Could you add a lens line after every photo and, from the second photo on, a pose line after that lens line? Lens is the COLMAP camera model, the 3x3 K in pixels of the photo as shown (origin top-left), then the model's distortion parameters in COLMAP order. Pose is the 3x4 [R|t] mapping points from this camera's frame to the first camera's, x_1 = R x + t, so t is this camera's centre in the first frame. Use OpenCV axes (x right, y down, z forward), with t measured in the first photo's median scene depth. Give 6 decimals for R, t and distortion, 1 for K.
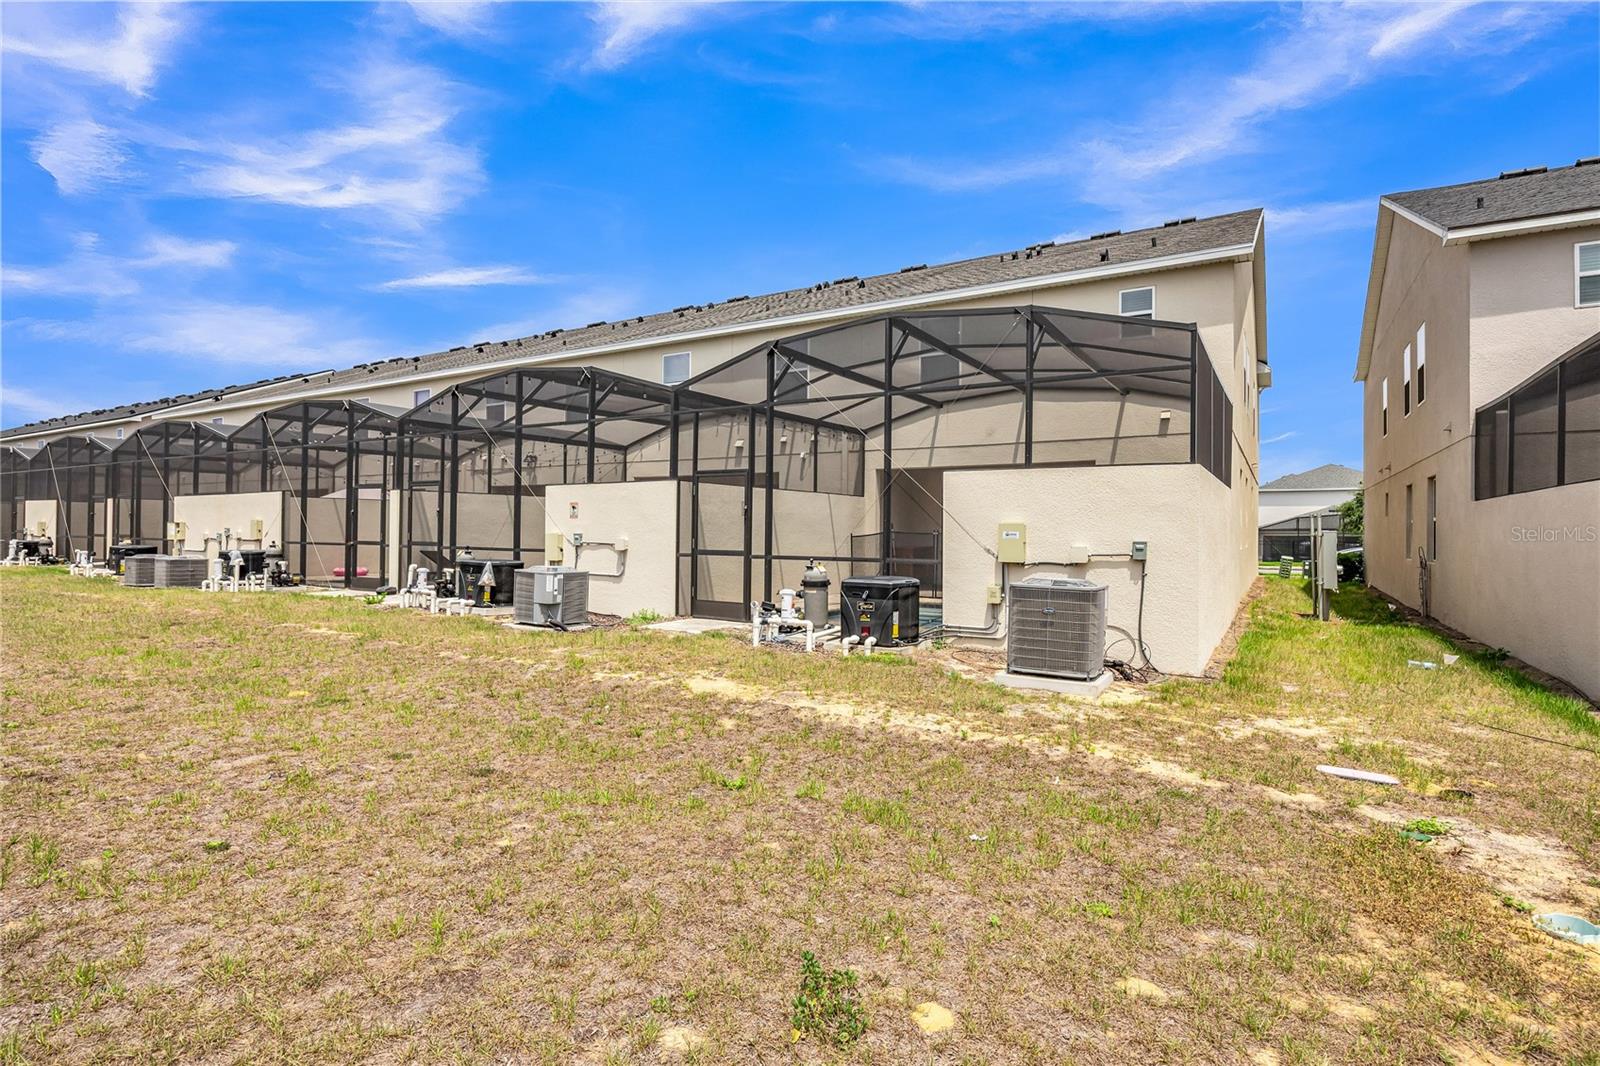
lens RADIAL K [[796.4, 0, 800.0], [0, 796.4, 533.0], [0, 0, 1]] dist [-0.010621, -0.000657]
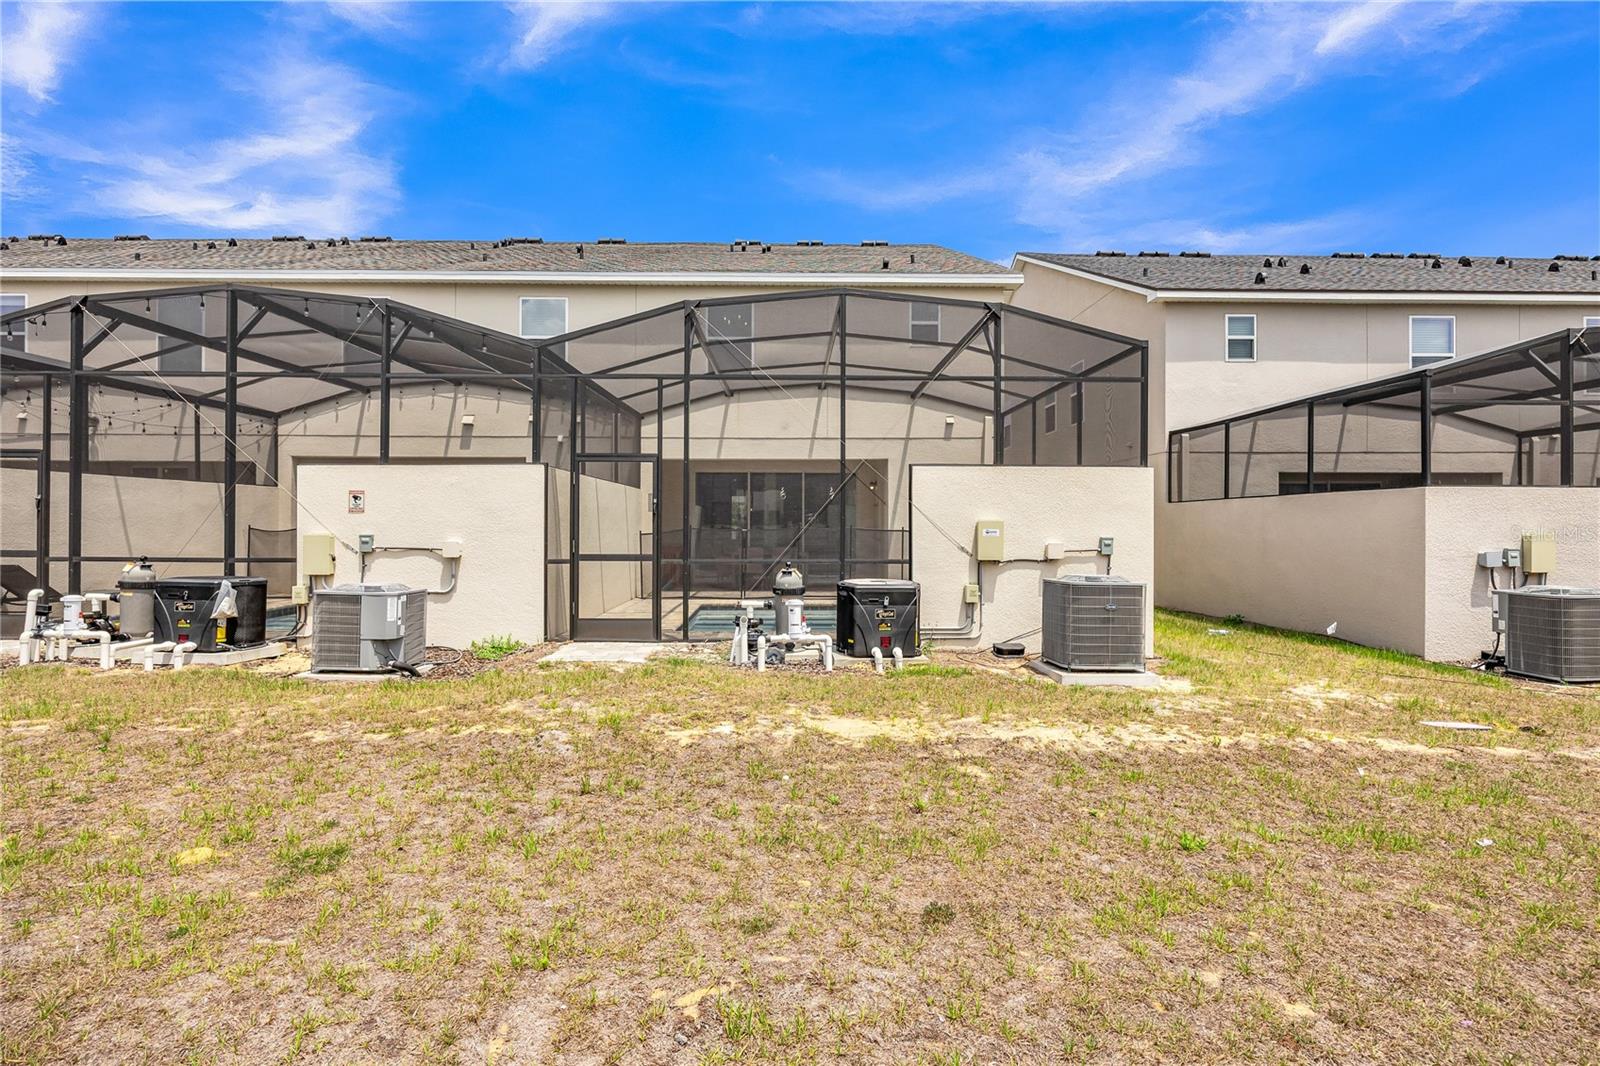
lens RADIAL K [[796.4, 0, 800.0], [0, 796.4, 533.0], [0, 0, 1]] dist [-0.010621, -0.000657]
pose [[0.844015, -0.009838, 0.536229, -0.342334], [0.005562, 0.999939, 0.009592, -0.005657], [-0.536290, -0.005113, 0.844018, 0.212495]]
